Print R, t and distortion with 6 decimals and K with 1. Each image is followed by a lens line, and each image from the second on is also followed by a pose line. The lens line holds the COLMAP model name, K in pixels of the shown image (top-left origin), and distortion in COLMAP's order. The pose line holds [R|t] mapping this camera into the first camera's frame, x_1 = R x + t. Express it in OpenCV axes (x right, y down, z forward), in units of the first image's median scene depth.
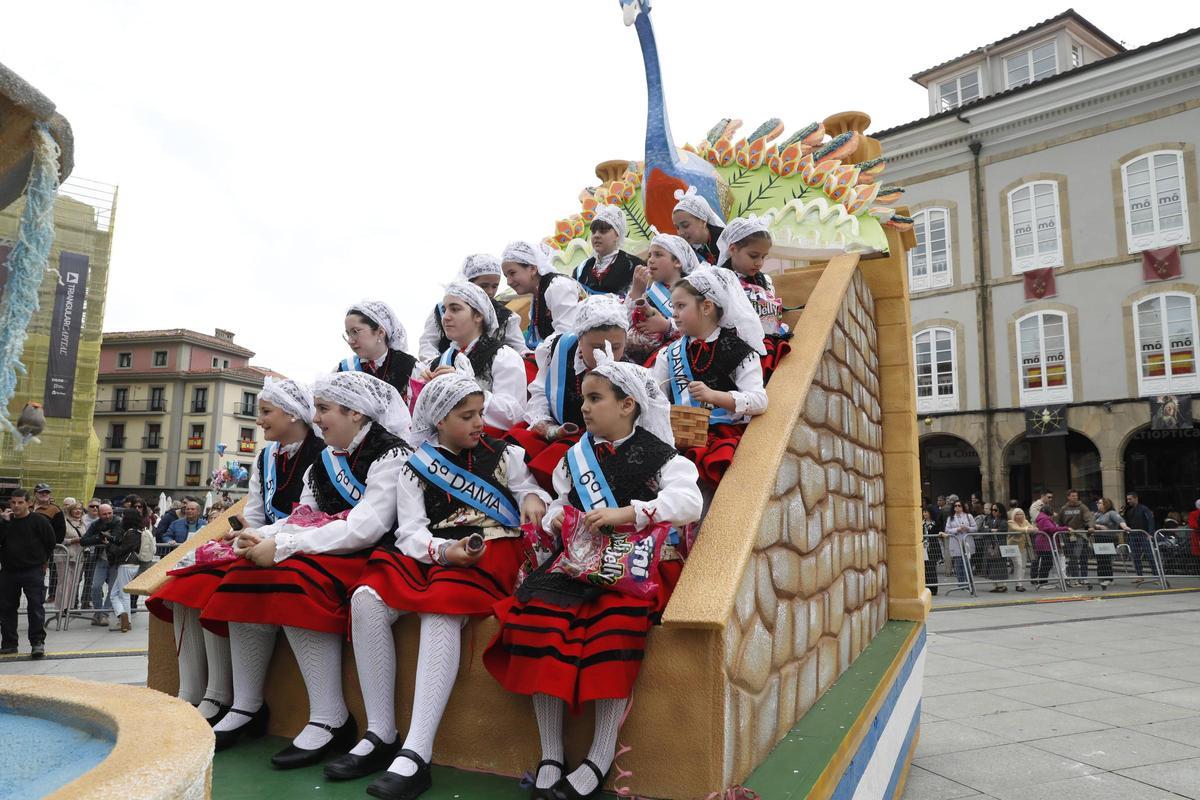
lens RADIAL K [[861.0, 0, 600.0], [0, 861.0, 400.0], [0, 0, 1]] dist [-0.108749, 0.107797]
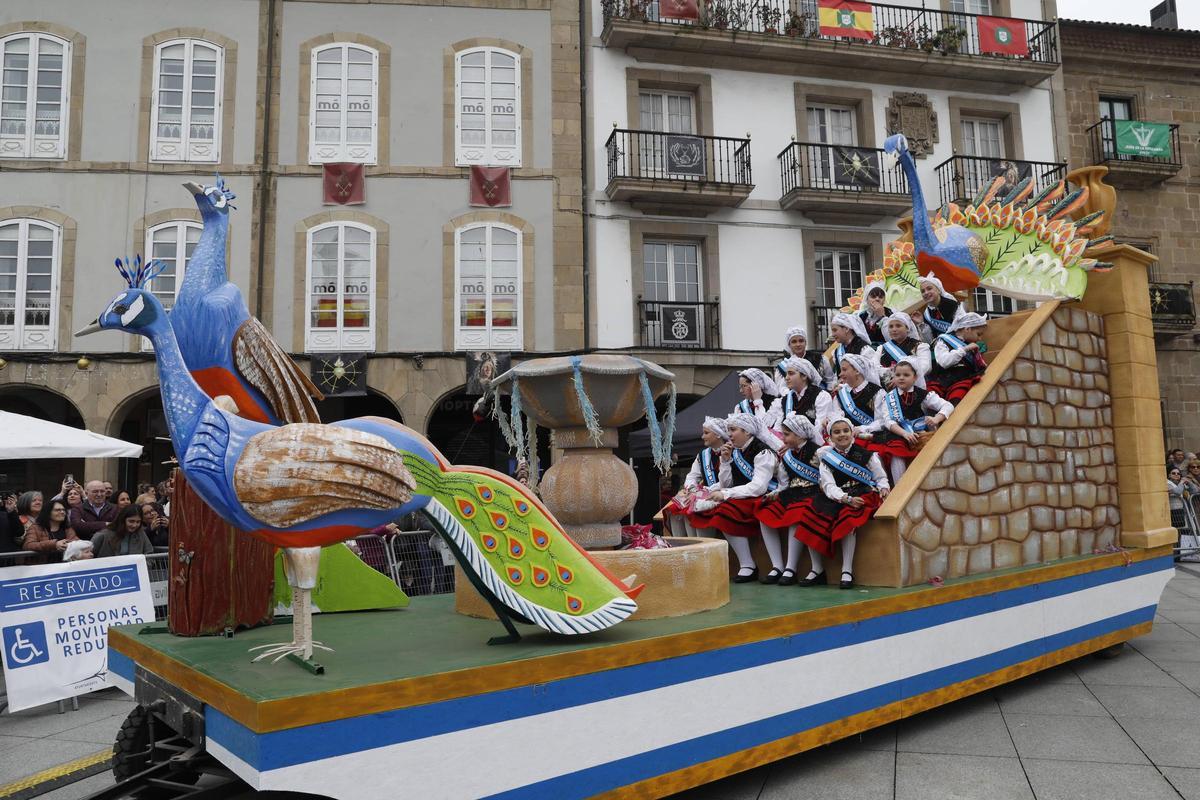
lens RADIAL K [[861.0, 0, 600.0], [0, 861.0, 400.0], [0, 0, 1]] dist [-0.108749, 0.107797]
pose [[0.909112, -0.064127, -0.411585, 0.193540], [0.078215, 0.996784, 0.017460, -0.099699], [0.409142, -0.048065, 0.911204, -0.812444]]
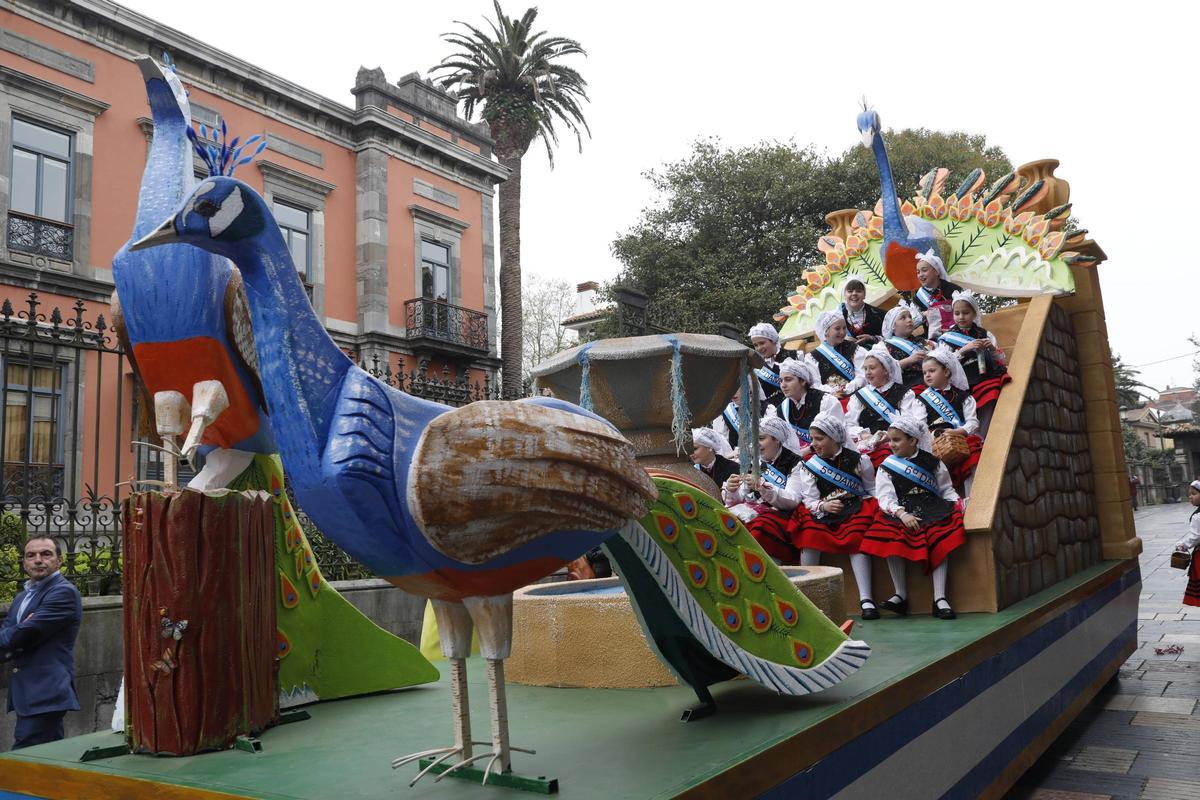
lens RADIAL K [[955.7, 0, 613.7], [0, 955.7, 394.0], [0, 0, 1]] dist [-0.092277, 0.162270]
pose [[0.981033, -0.086303, -0.173569, -0.171451], [0.087773, 0.996140, 0.000798, -0.085771], [0.172830, -0.016018, 0.984821, -0.761227]]
